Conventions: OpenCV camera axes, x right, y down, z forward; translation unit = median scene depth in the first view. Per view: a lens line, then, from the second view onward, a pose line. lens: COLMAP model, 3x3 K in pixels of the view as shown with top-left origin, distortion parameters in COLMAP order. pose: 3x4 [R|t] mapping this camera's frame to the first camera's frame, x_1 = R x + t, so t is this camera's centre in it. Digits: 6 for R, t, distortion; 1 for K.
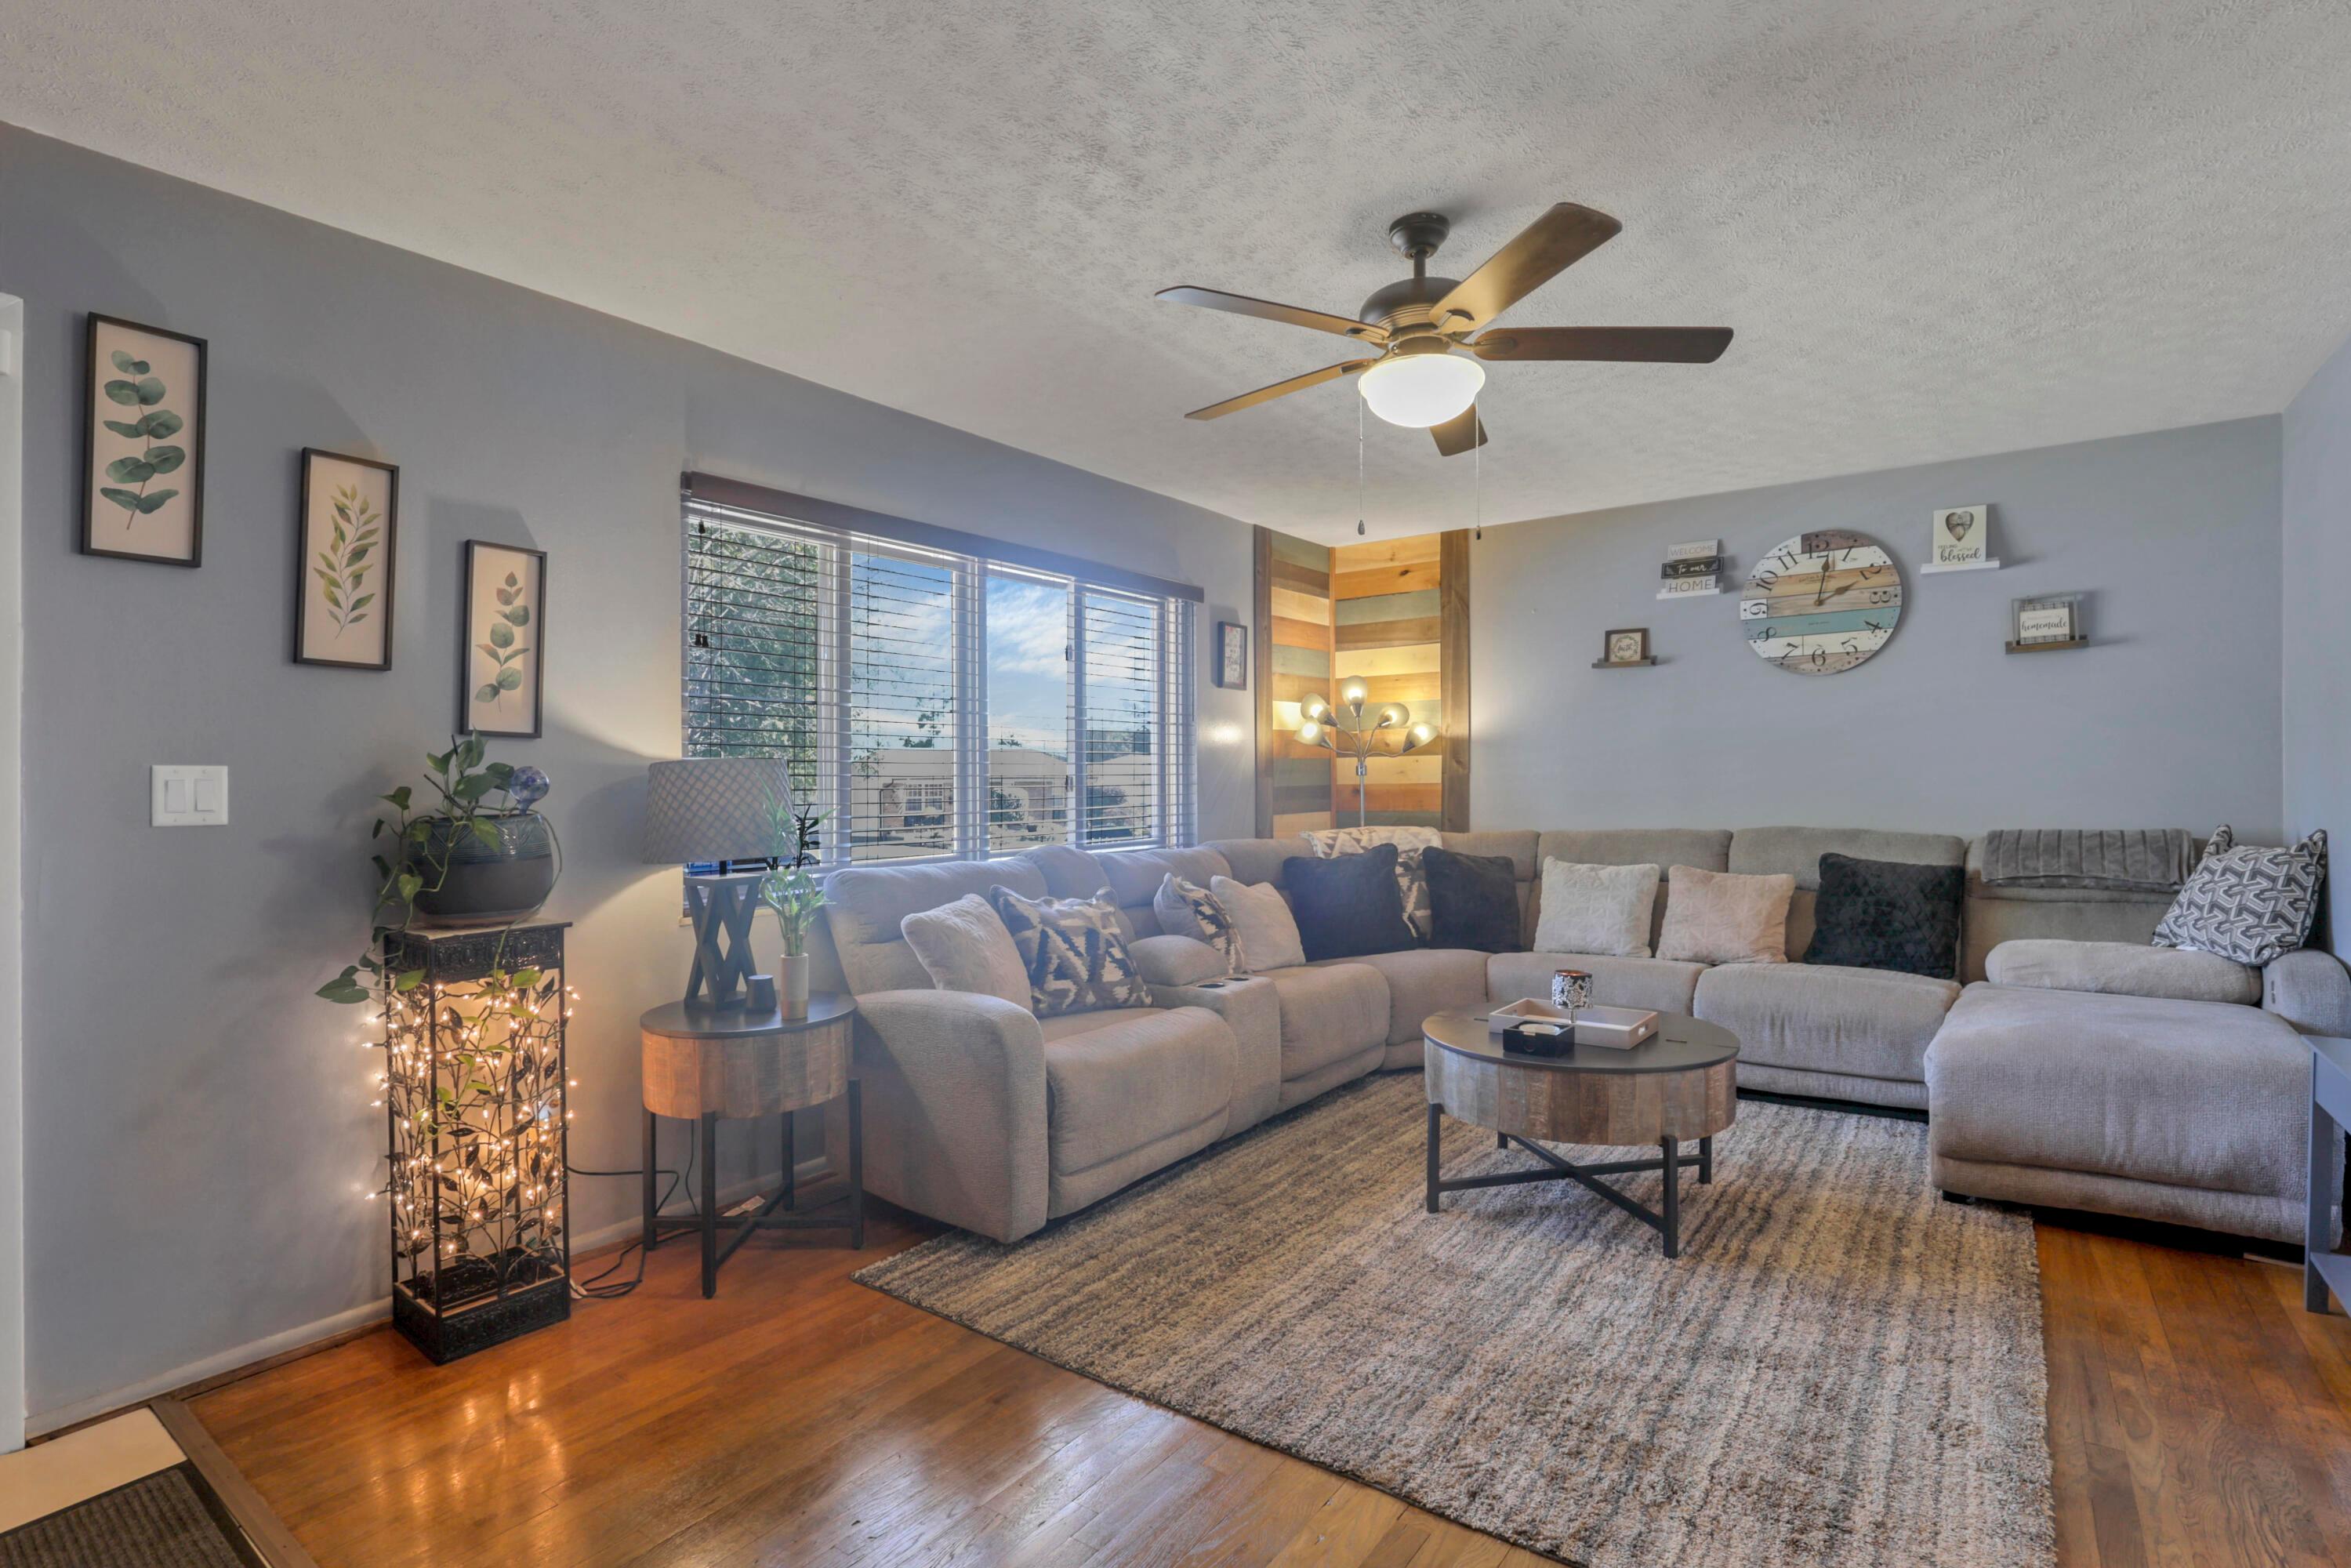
lens RADIAL K [[1103.3, 0, 1175.5], [0, 1103.3, 781.4], [0, 0, 1]] dist [-0.006304, -0.001018]
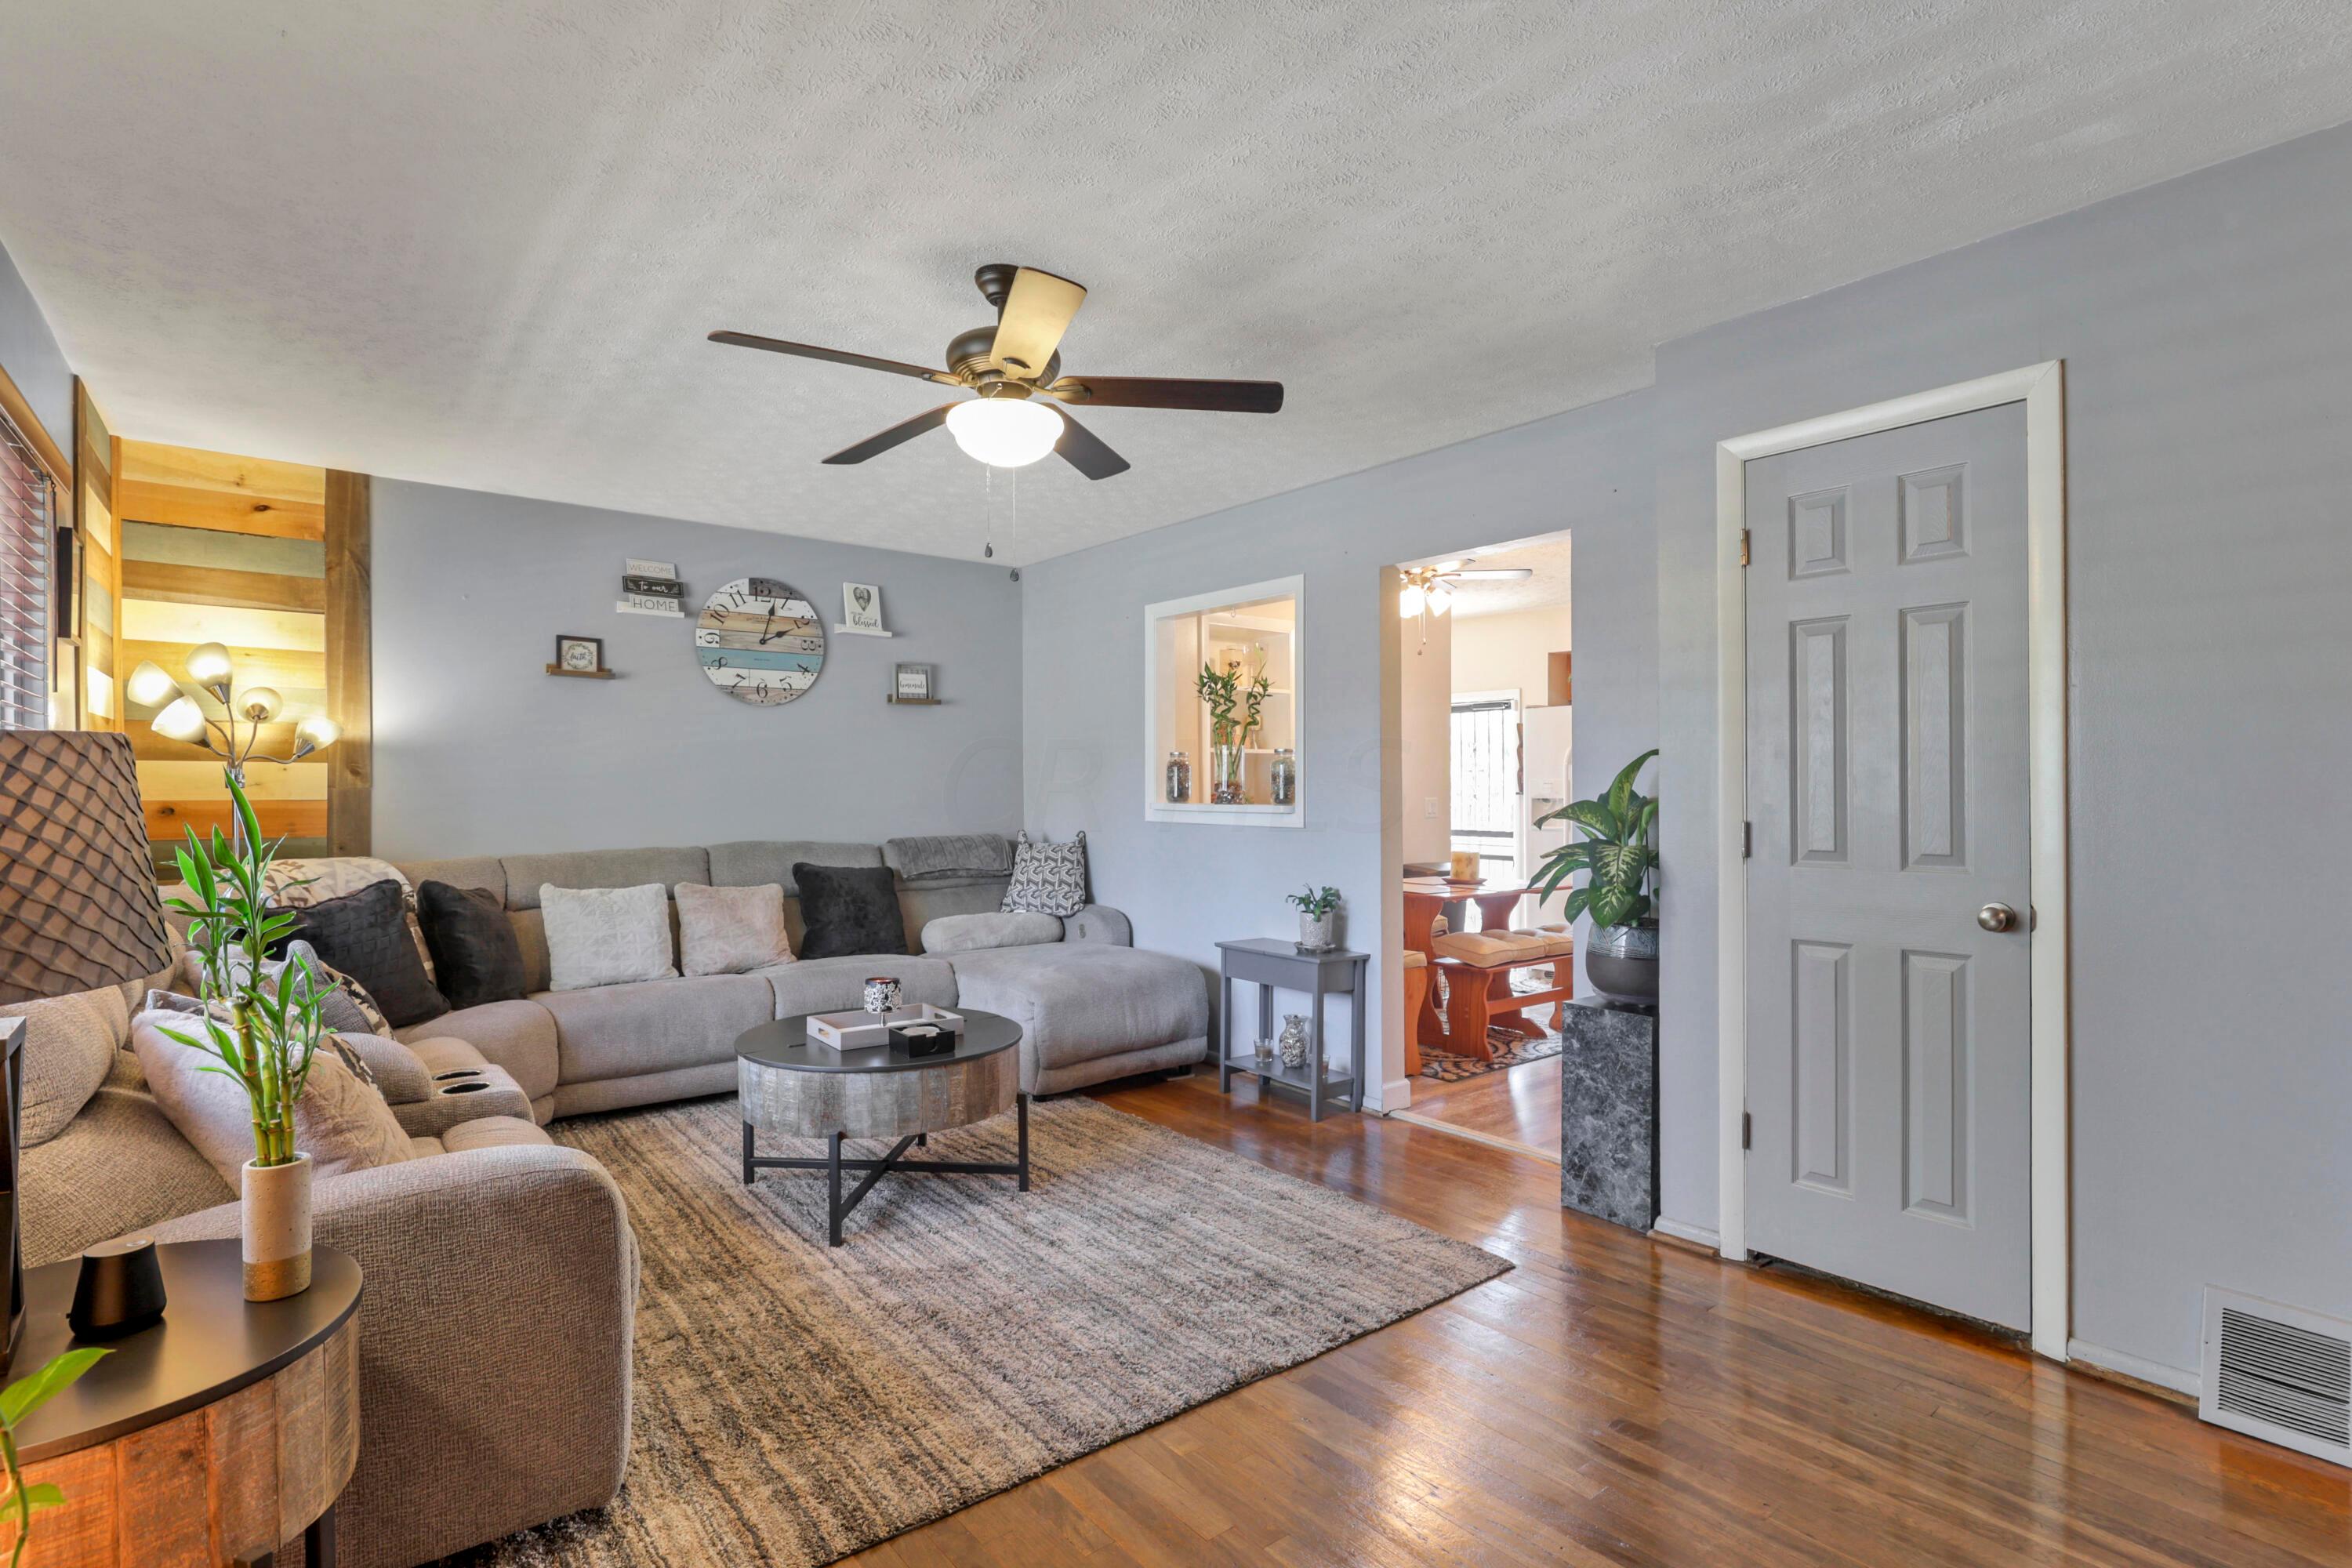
lens RADIAL K [[1103.7, 0, 1176.6], [0, 1103.7, 795.1], [0, 0, 1]] dist [-0.006304, -0.001018]
pose [[0.295210, 0.009693, 0.955383, -0.395585], [-0.006069, 0.999947, -0.008270, 0.001530], [-0.955413, -0.003357, 0.295254, 0.282754]]
